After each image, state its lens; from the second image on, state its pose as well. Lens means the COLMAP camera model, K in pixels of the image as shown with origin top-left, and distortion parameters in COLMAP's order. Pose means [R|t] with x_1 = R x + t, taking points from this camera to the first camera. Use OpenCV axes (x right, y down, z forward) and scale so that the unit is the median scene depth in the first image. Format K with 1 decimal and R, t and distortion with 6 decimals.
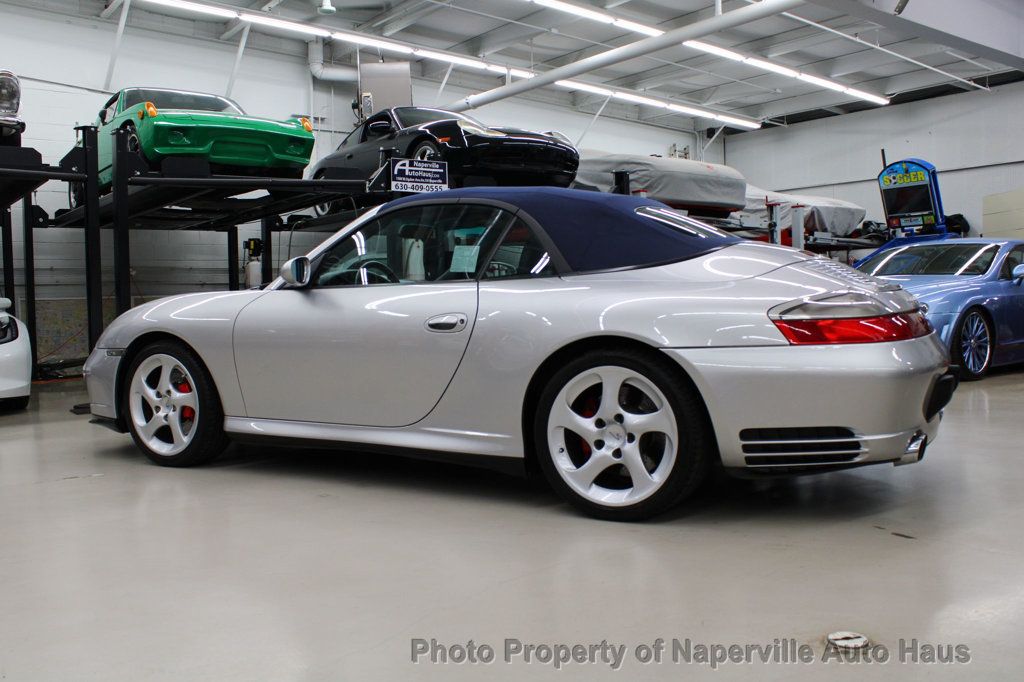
lens RADIAL K [[909.5, 0, 512.0], [0, 909.5, 341.0], [0, 0, 1]] dist [-0.143189, 0.144779]
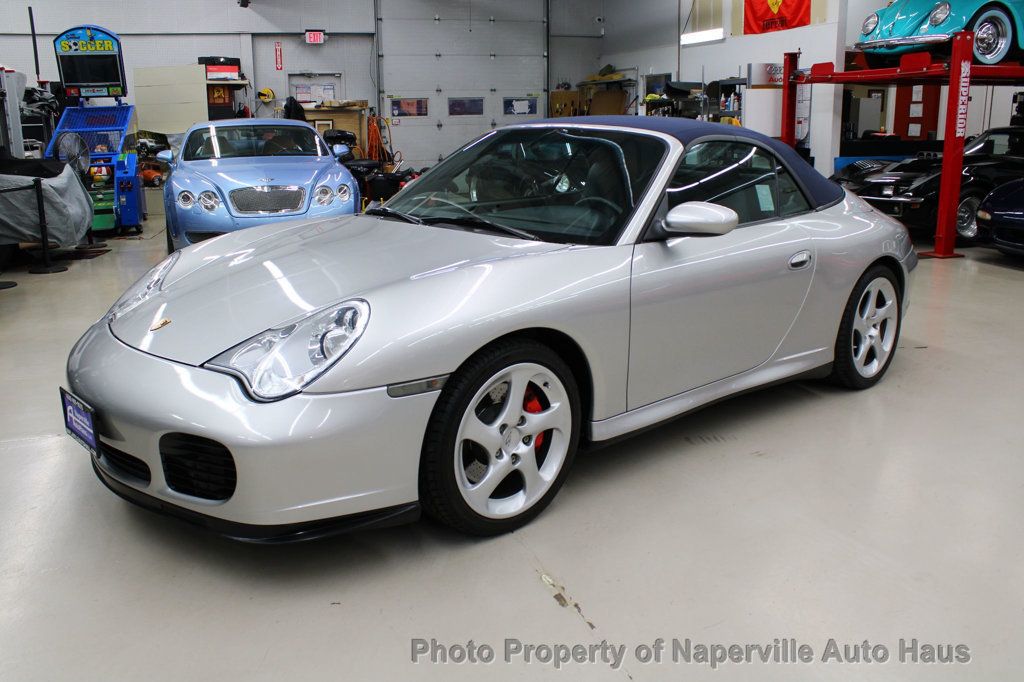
lens RADIAL K [[865.5, 0, 512.0], [0, 865.5, 341.0], [0, 0, 1]] dist [-0.154085, 0.138194]
pose [[0.360443, -0.214858, 0.907699, -0.450920], [0.049740, 0.976153, 0.211310, -0.062188], [-0.931454, -0.031017, 0.362534, 0.376260]]
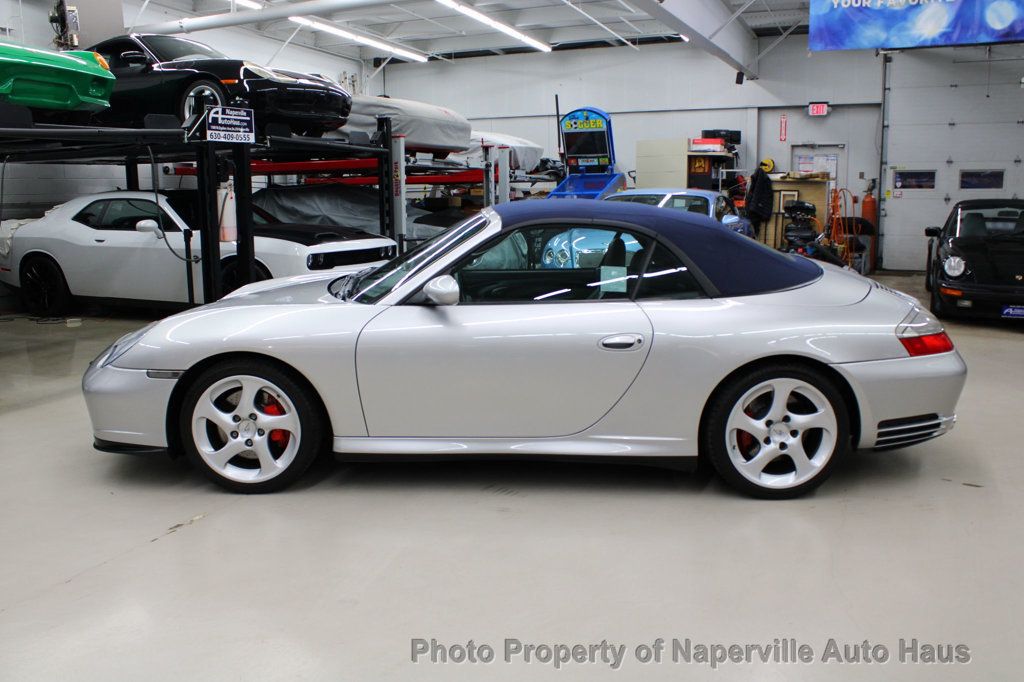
lens RADIAL K [[865.5, 0, 512.0], [0, 865.5, 341.0], [0, 0, 1]] dist [-0.154085, 0.138194]
pose [[0.889540, -0.064050, 0.452346, -0.259677], [0.012111, 0.993082, 0.116800, -0.056861], [-0.456698, -0.098420, 0.884161, 0.053291]]
